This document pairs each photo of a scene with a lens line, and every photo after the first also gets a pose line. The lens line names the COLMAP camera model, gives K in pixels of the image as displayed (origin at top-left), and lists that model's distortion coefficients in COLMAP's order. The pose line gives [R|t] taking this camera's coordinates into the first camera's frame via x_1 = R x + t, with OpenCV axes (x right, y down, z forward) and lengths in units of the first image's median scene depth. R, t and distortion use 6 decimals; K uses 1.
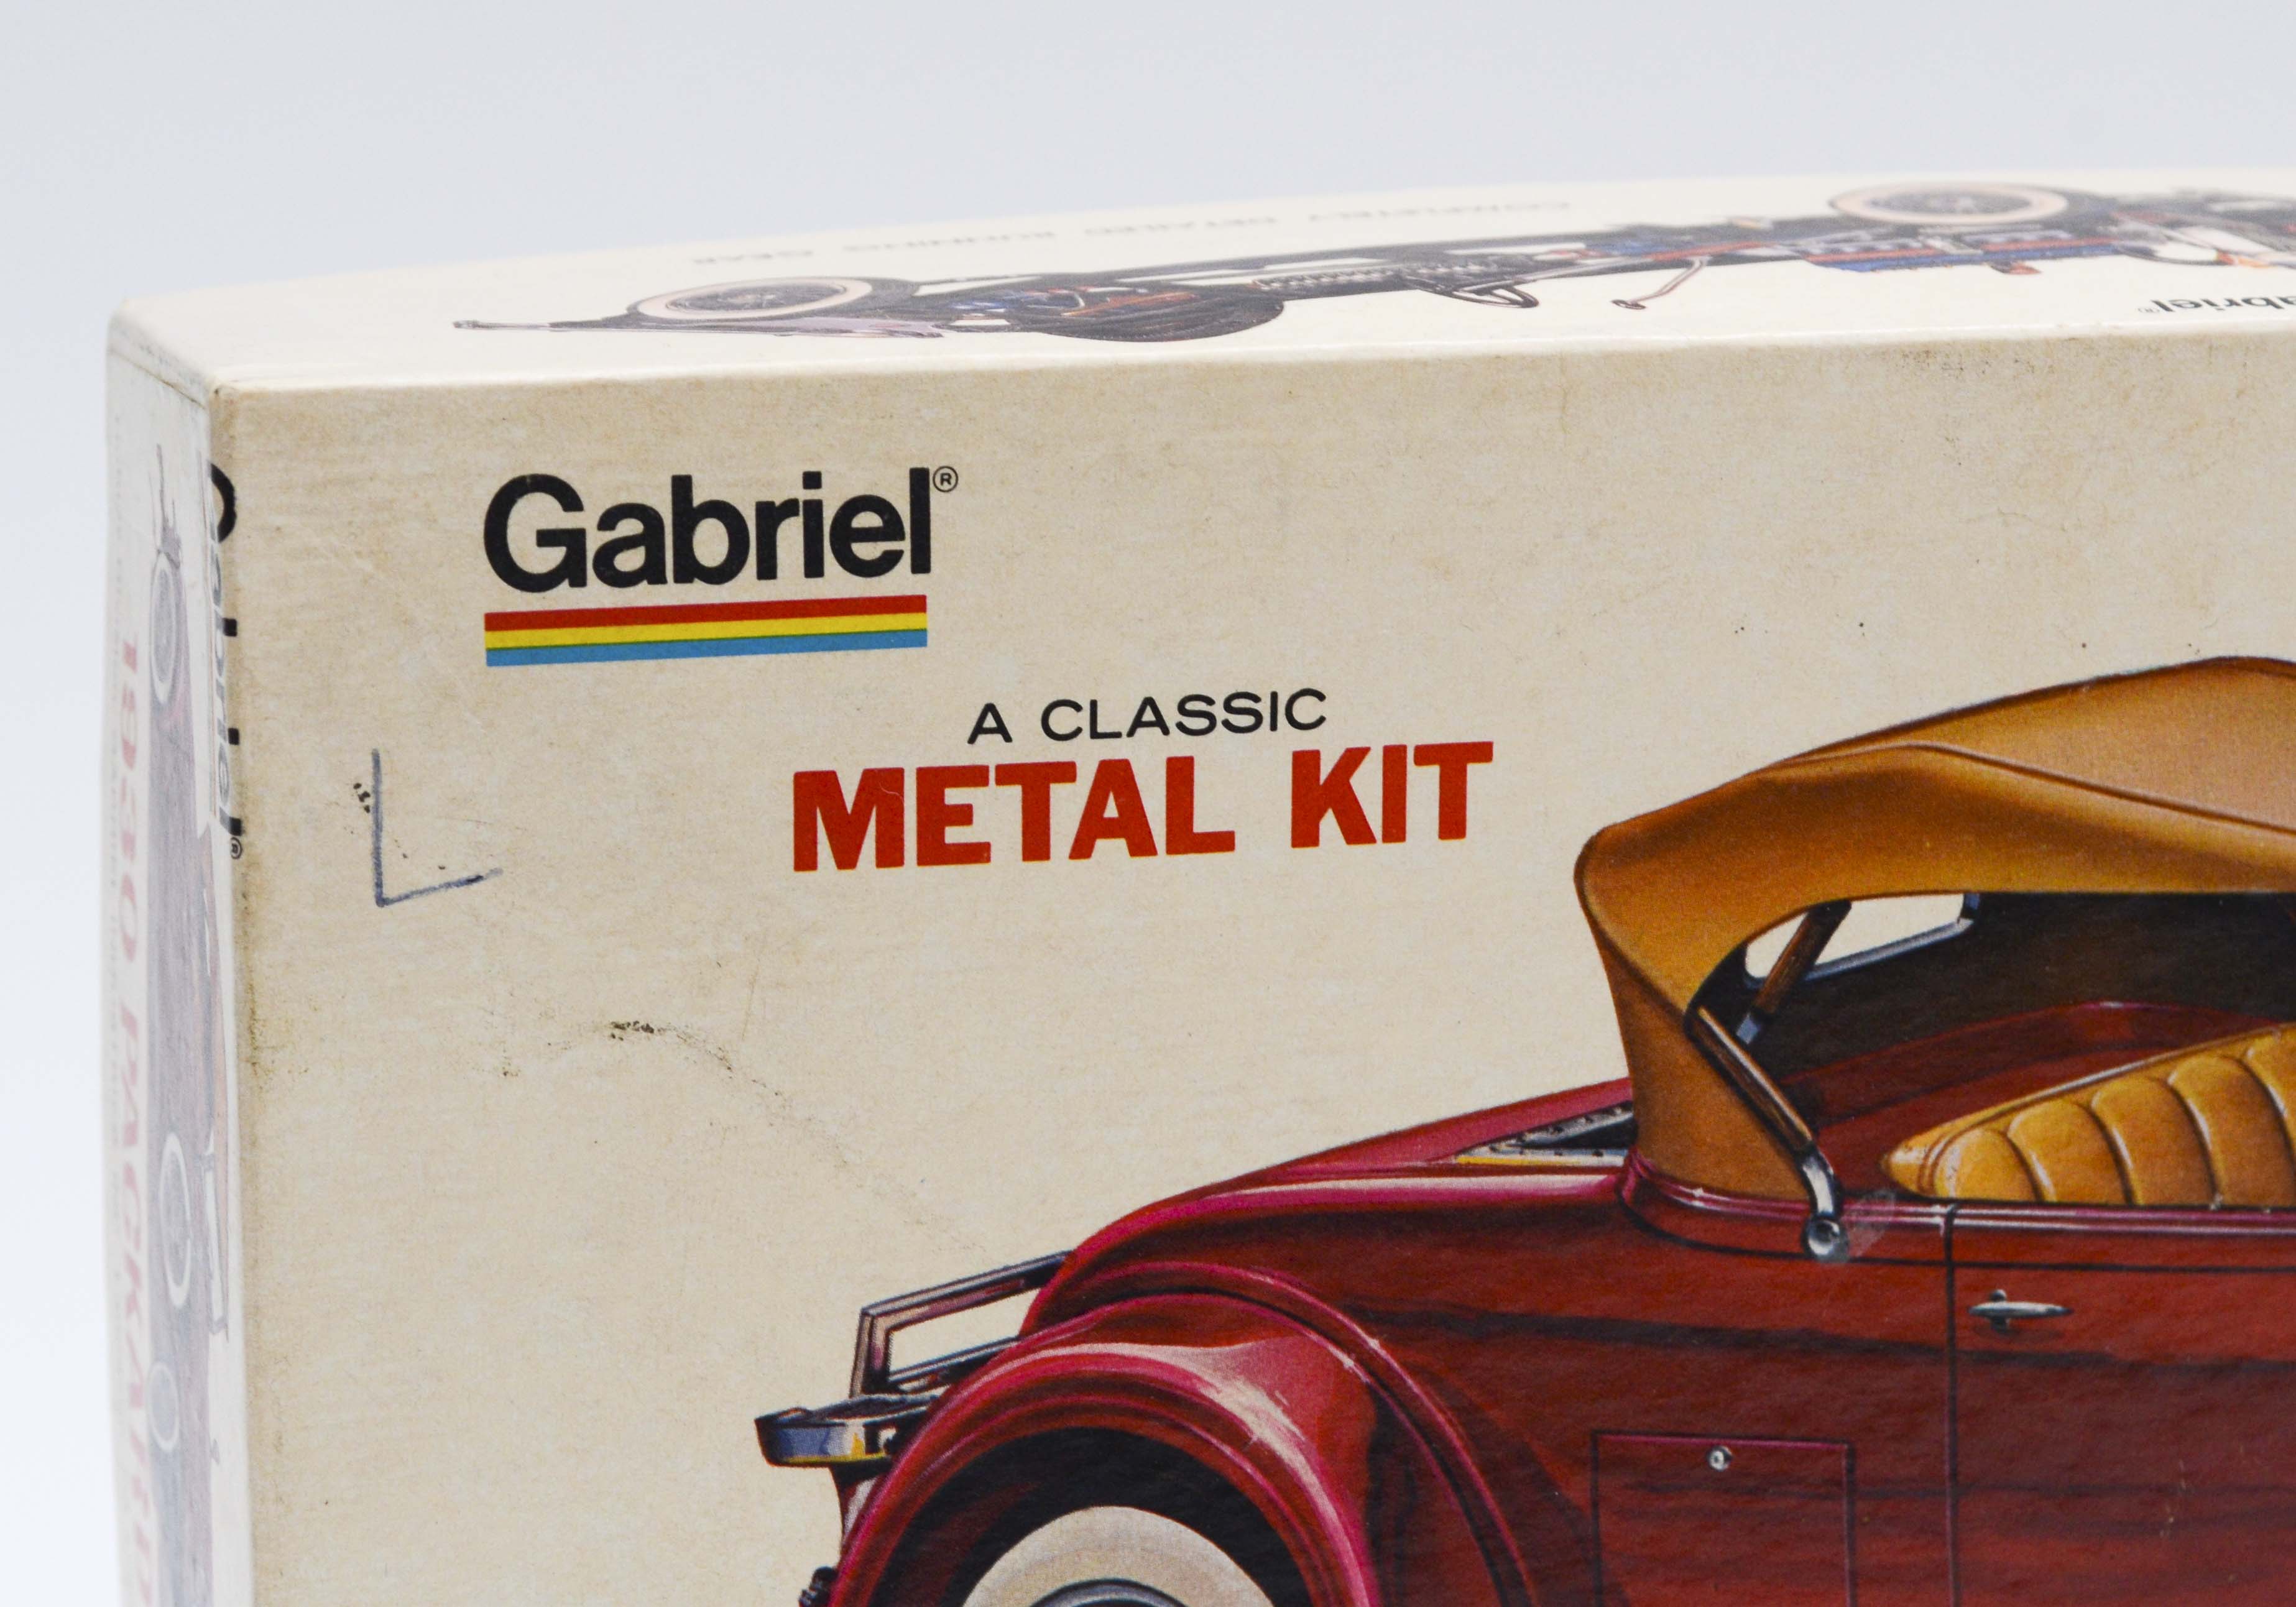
lens RADIAL K [[6876.1, 0, 1134.8], [0, 6876.1, 820.8], [0, 0, 1]] dist [0.033680, 0.000000]
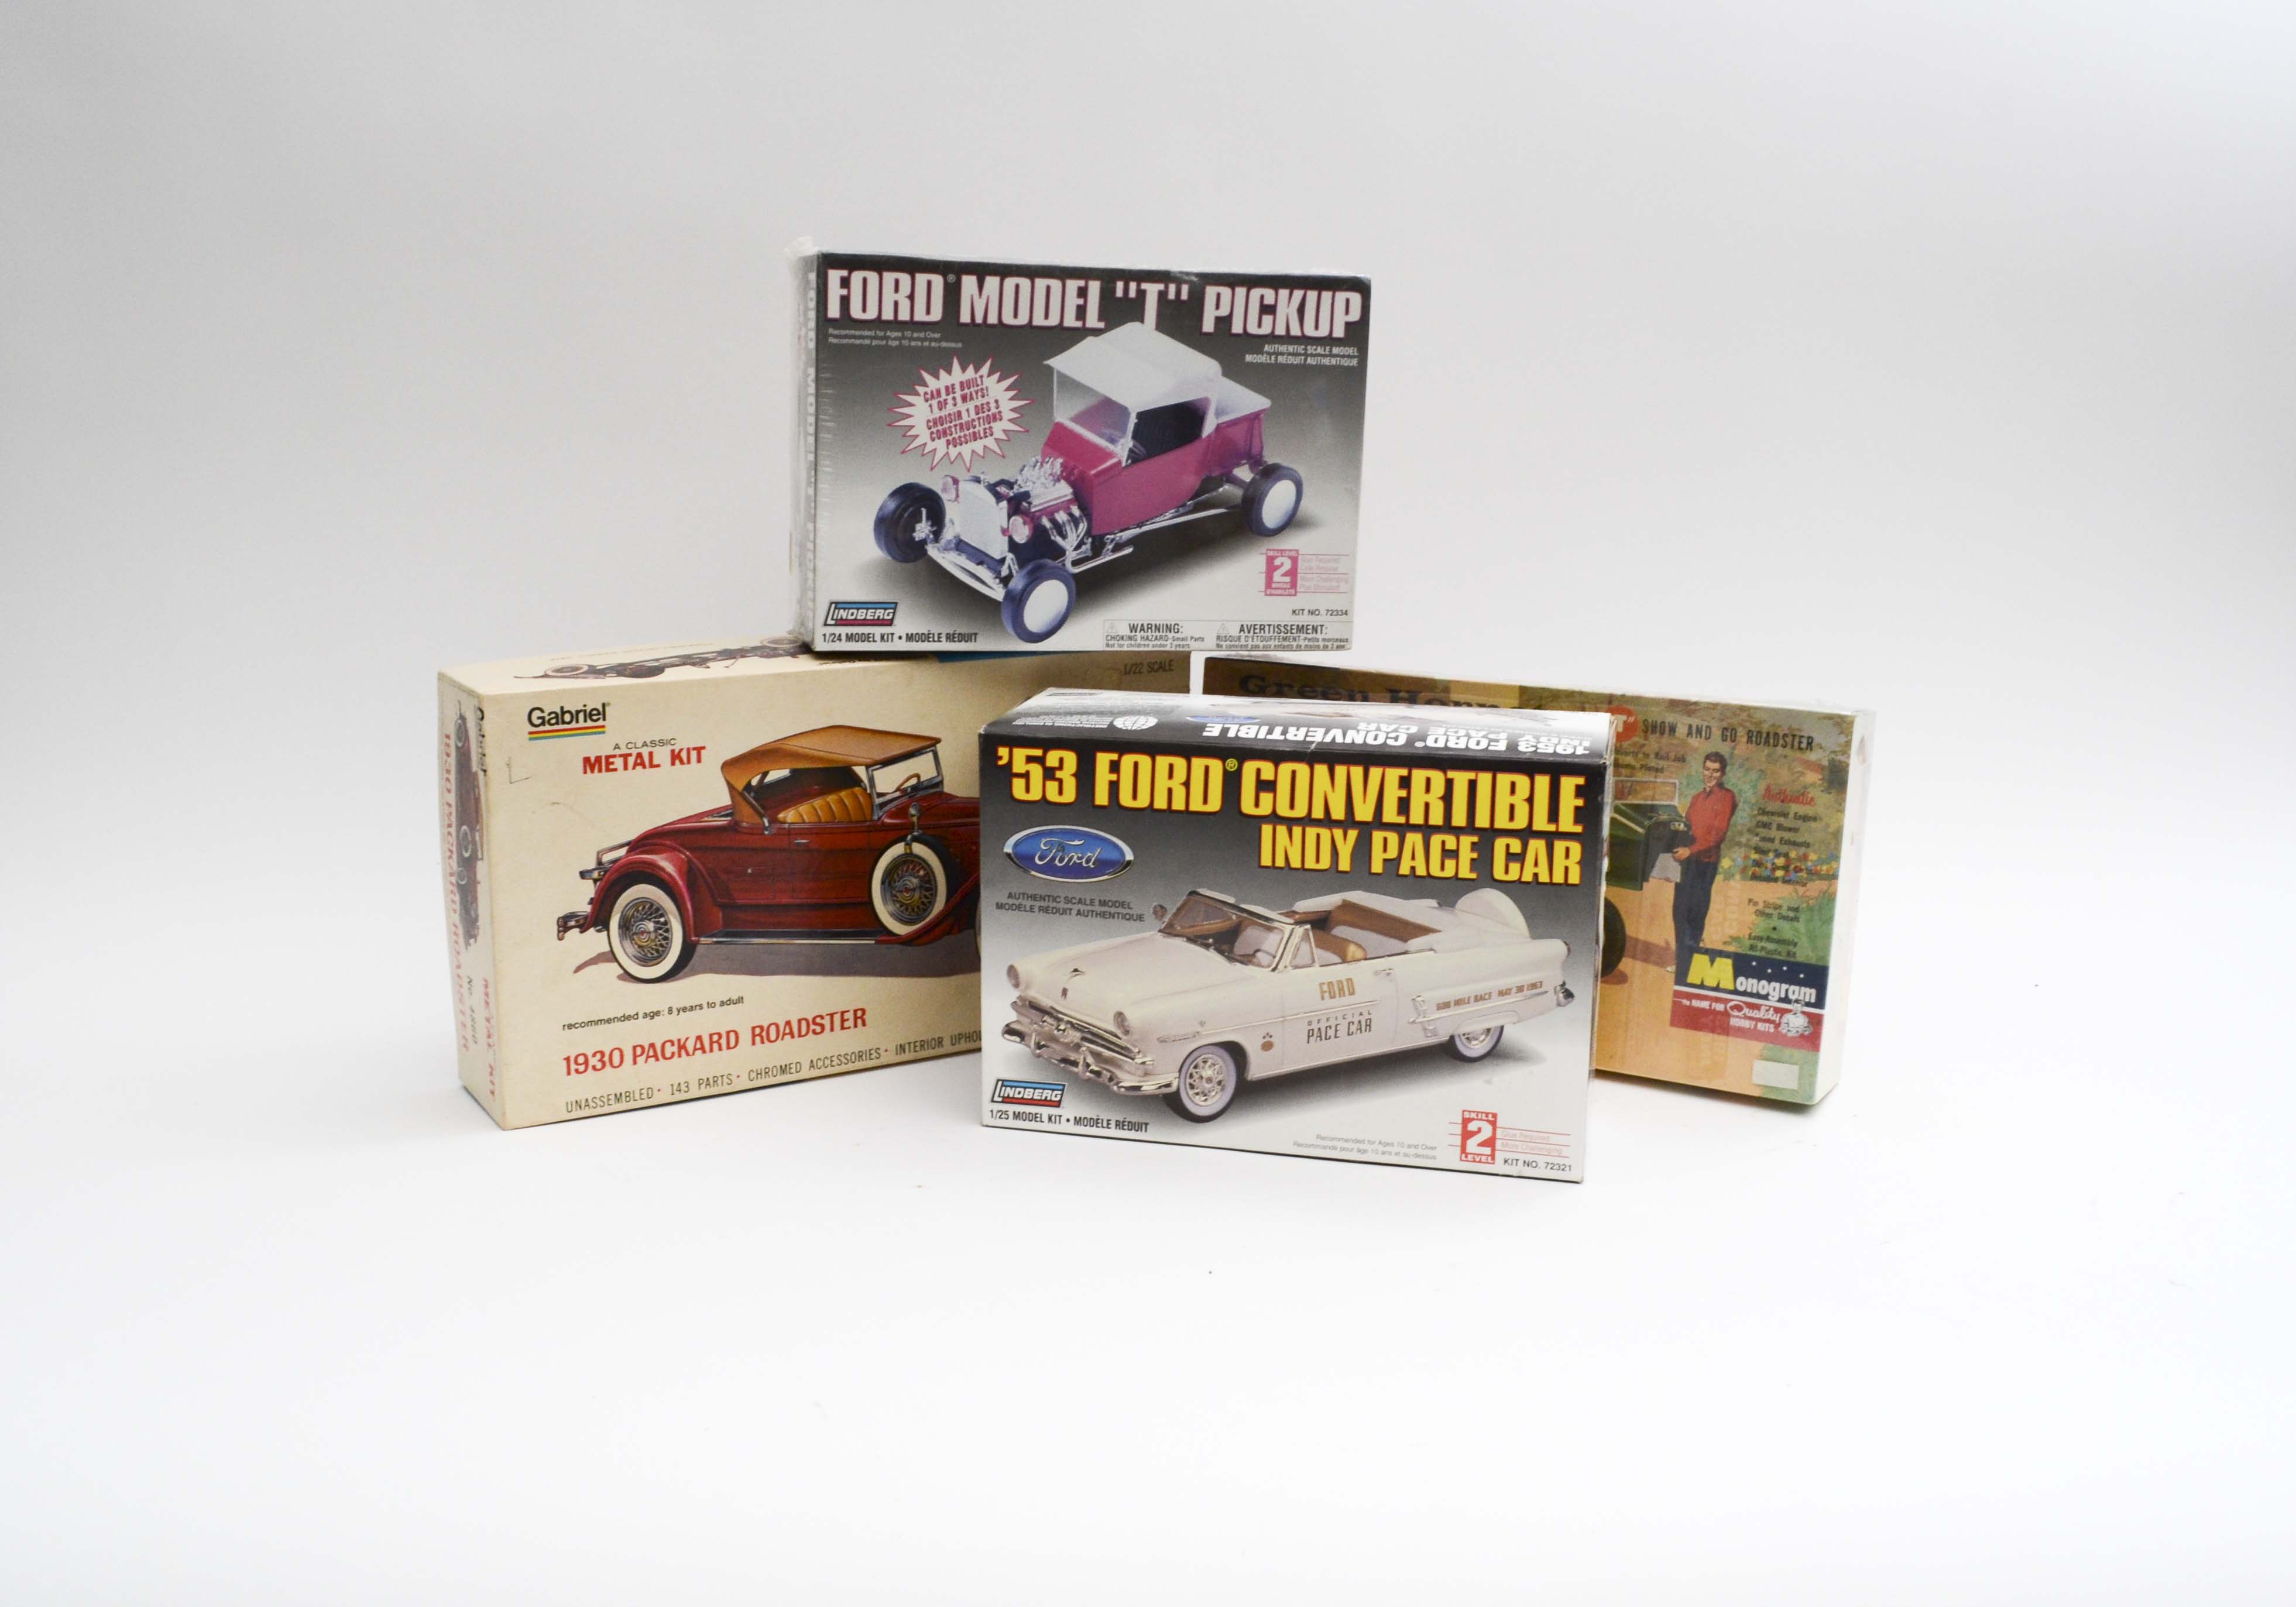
lens RADIAL K [[2372.1, 0, 1146.8], [0, 2372.1, 780.2], [0, 0, 1]] dist [-0.087769, 0.000000]
pose [[0.962709, -0.041179, 0.267388, -0.118594], [0.029985, 0.998500, 0.045815, -0.060875], [-0.268873, -0.036089, 0.962499, -0.961341]]
